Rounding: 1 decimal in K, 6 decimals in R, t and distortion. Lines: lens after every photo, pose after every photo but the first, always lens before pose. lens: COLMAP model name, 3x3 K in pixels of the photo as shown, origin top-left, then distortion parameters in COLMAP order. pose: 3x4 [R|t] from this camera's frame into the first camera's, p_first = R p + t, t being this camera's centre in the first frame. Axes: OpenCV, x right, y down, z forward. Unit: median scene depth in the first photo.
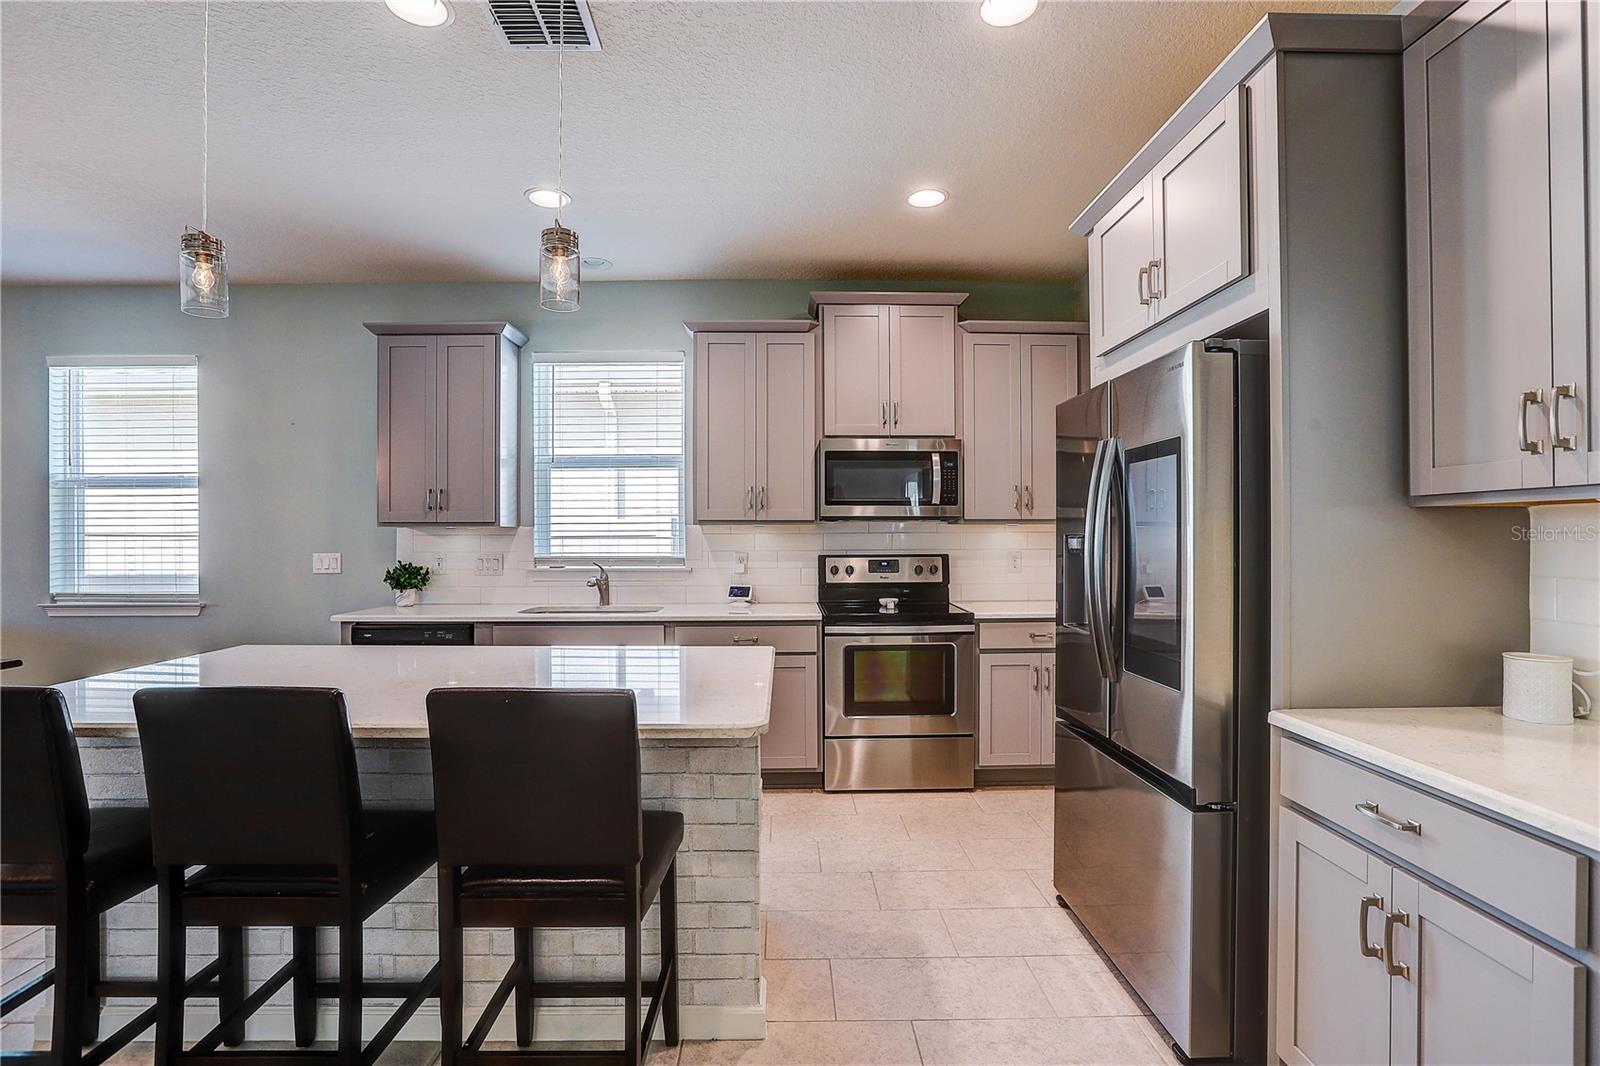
lens RADIAL K [[756.7, 0, 794.7], [0, 756.7, 532.0], [0, 0, 1]] dist [-0.043123, 0.000838]
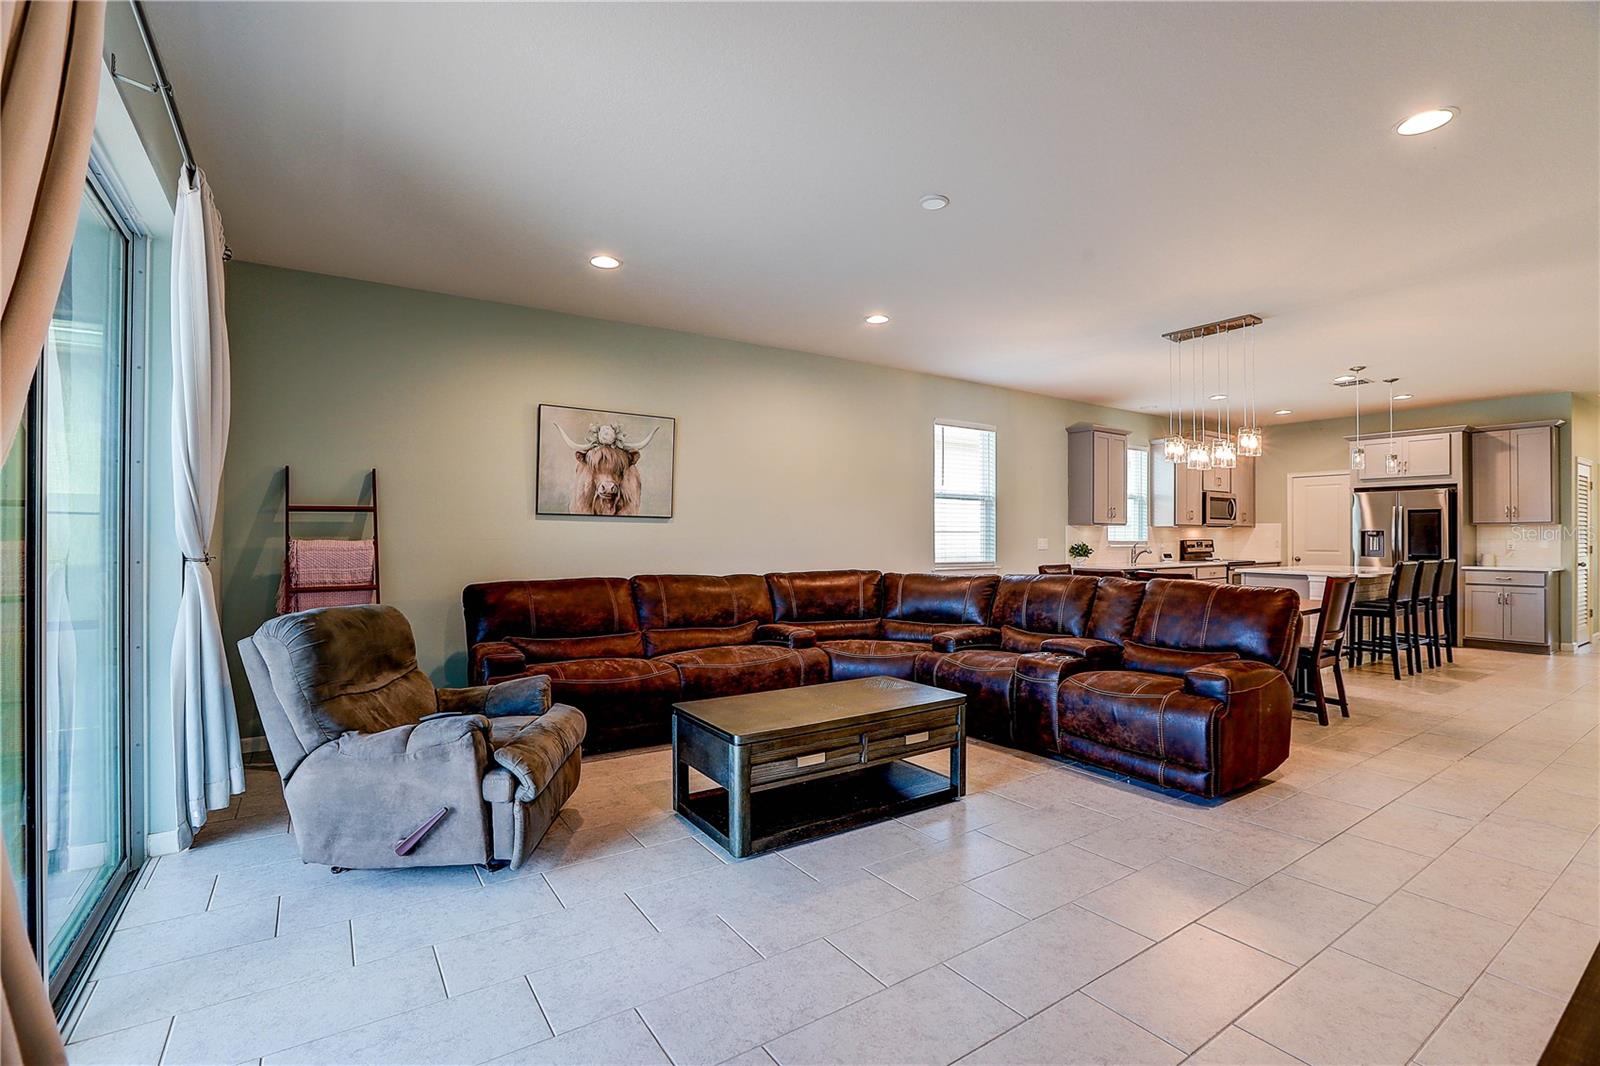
lens RADIAL K [[746.6, 0, 800.0], [0, 746.6, 533.0], [0, 0, 1]] dist [-0.001756, 0.000032]
pose [[0.822235, 0.007296, 0.569101, -2.289285], [-0.004348, 0.999969, -0.006539, 0.030235], [-0.569131, 0.002902, 0.822241, -0.221671]]
